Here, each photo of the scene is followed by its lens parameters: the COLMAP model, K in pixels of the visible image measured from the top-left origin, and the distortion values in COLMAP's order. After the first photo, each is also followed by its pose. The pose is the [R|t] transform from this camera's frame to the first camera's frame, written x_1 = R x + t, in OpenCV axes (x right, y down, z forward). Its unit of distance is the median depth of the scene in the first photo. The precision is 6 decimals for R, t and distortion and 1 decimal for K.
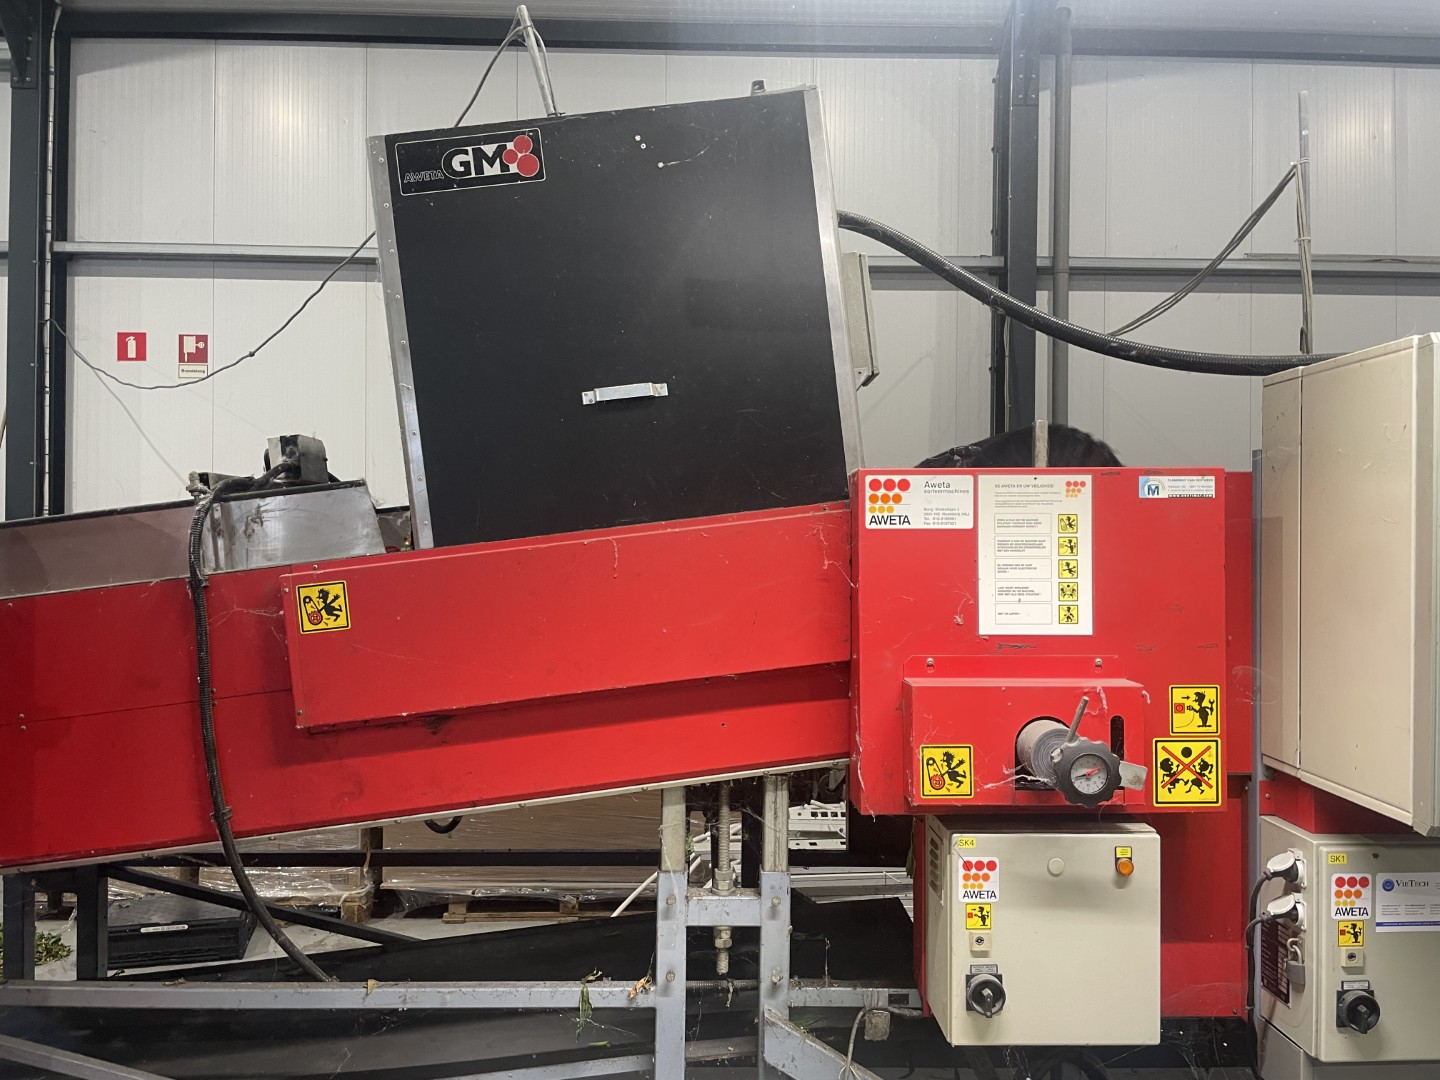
lens RADIAL K [[1099.4, 0, 730.3], [0, 1099.4, 537.0], [0, 0, 1]] dist [0.086521, -0.118436]
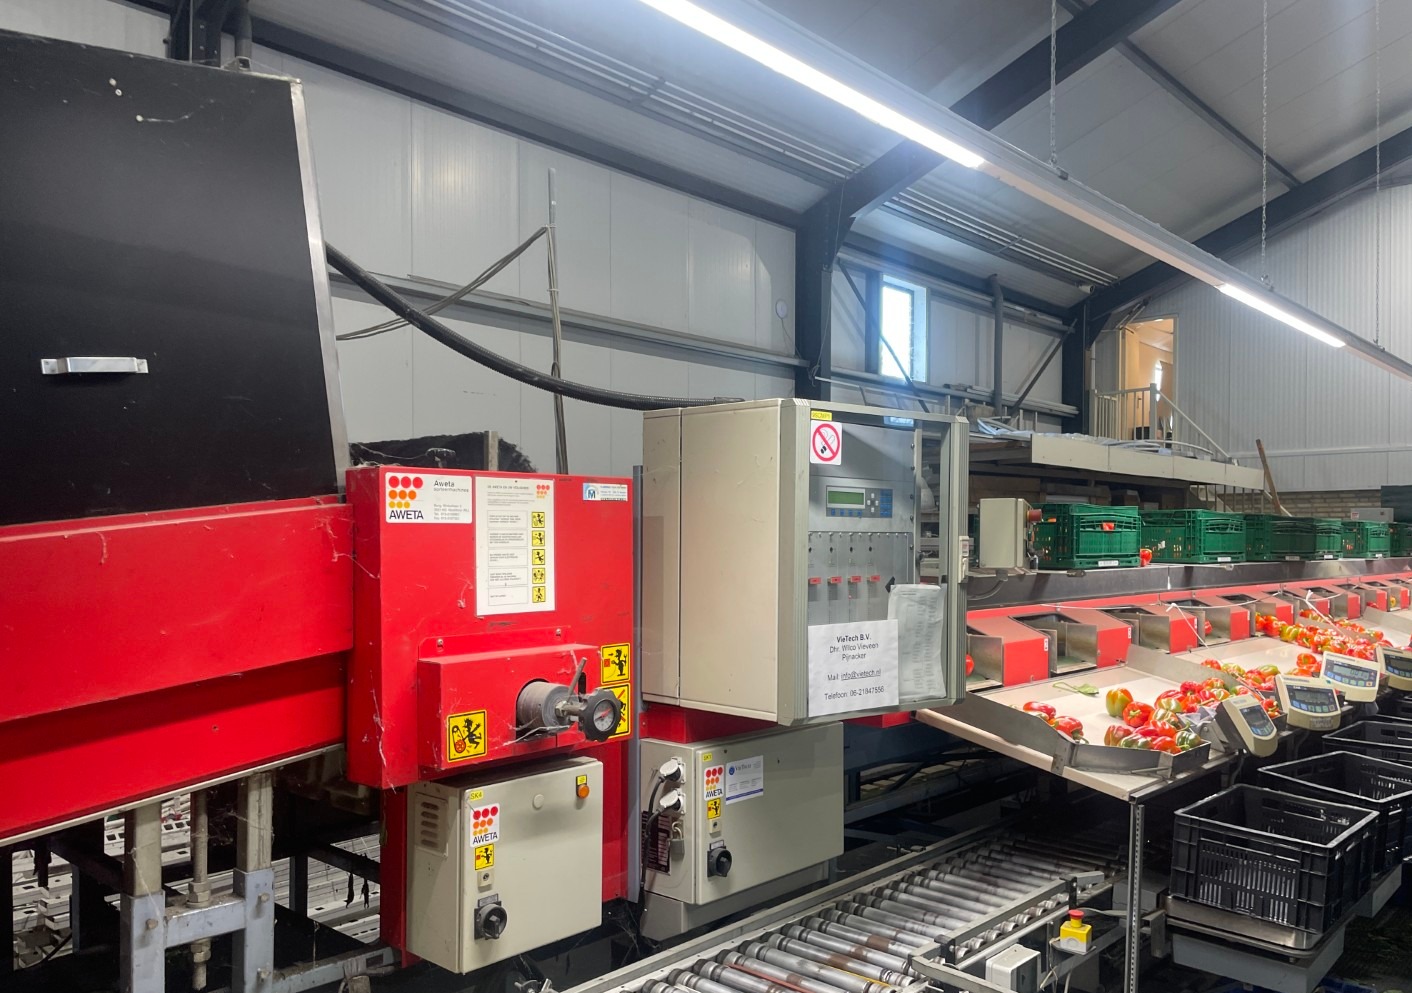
lens RADIAL K [[1088.4, 0, 731.7], [0, 1088.4, 547.8], [0, 0, 1]] dist [0.083264, -0.092849]
pose [[0.689219, -0.009517, 0.724491, -0.408526], [-0.002330, 0.999879, 0.015350, -0.000154], [-0.724550, -0.012267, 0.689113, 0.022634]]
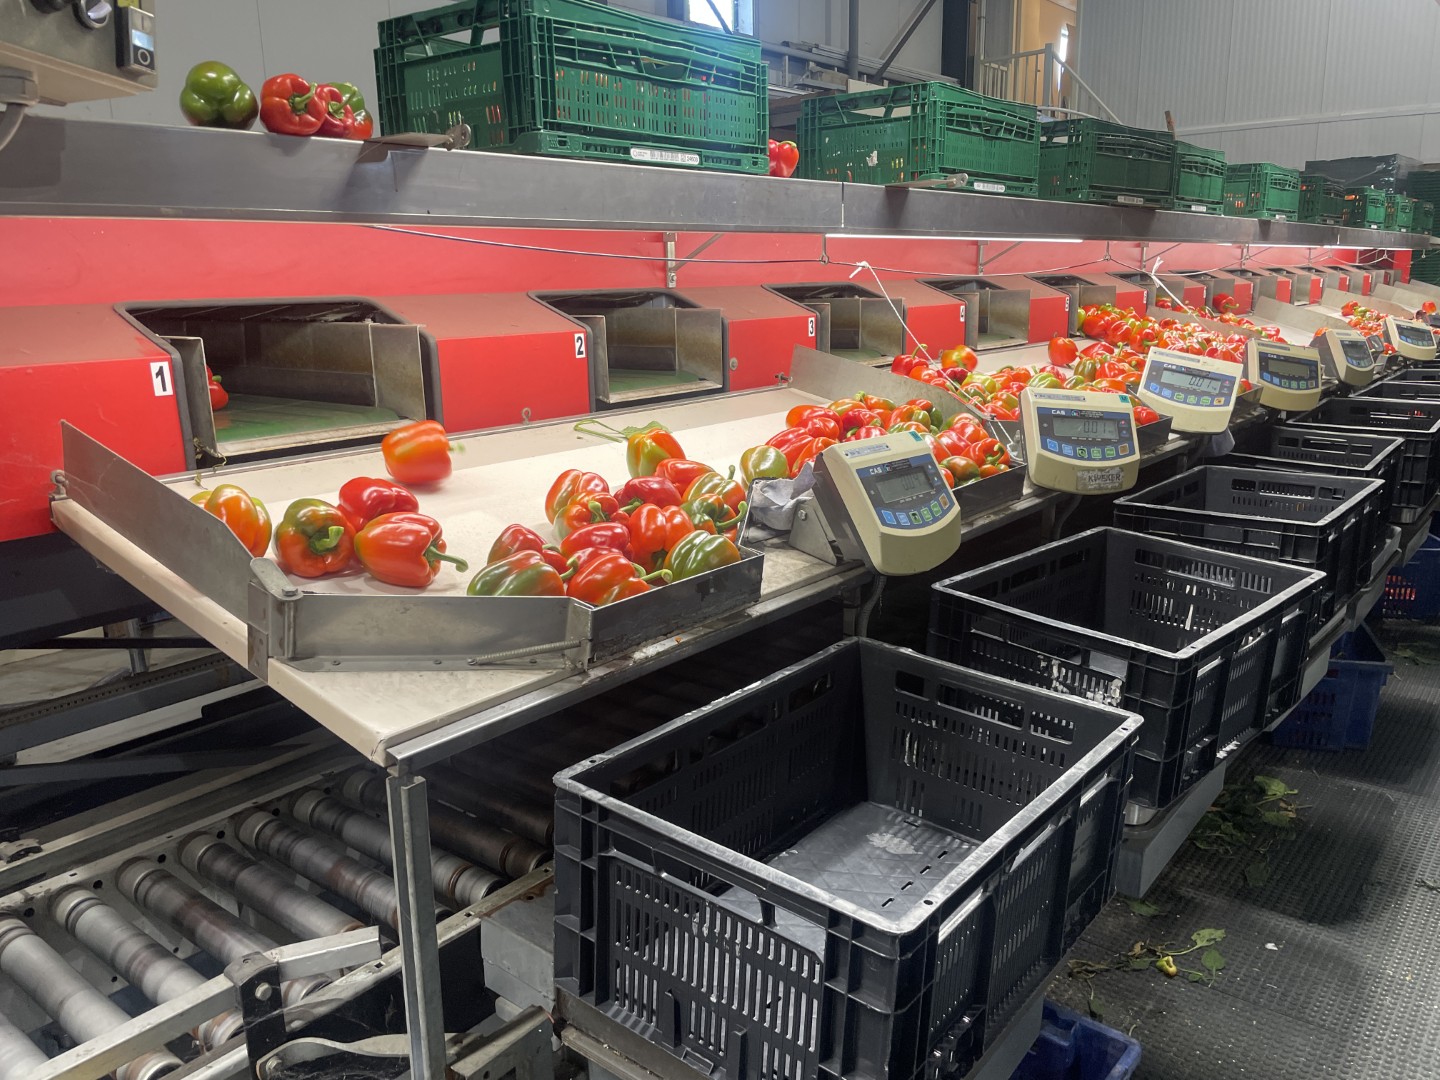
lens RADIAL K [[1099.4, 0, 708.4], [0, 1099.4, 537.3], [0, 0, 1]] dist [0.086521, -0.118436]
pose [[0.653958, -0.193291, 0.731422, 0.786775], [0.024146, 0.971650, 0.235186, 0.148194], [-0.756145, -0.136141, 0.640086, 0.237640]]
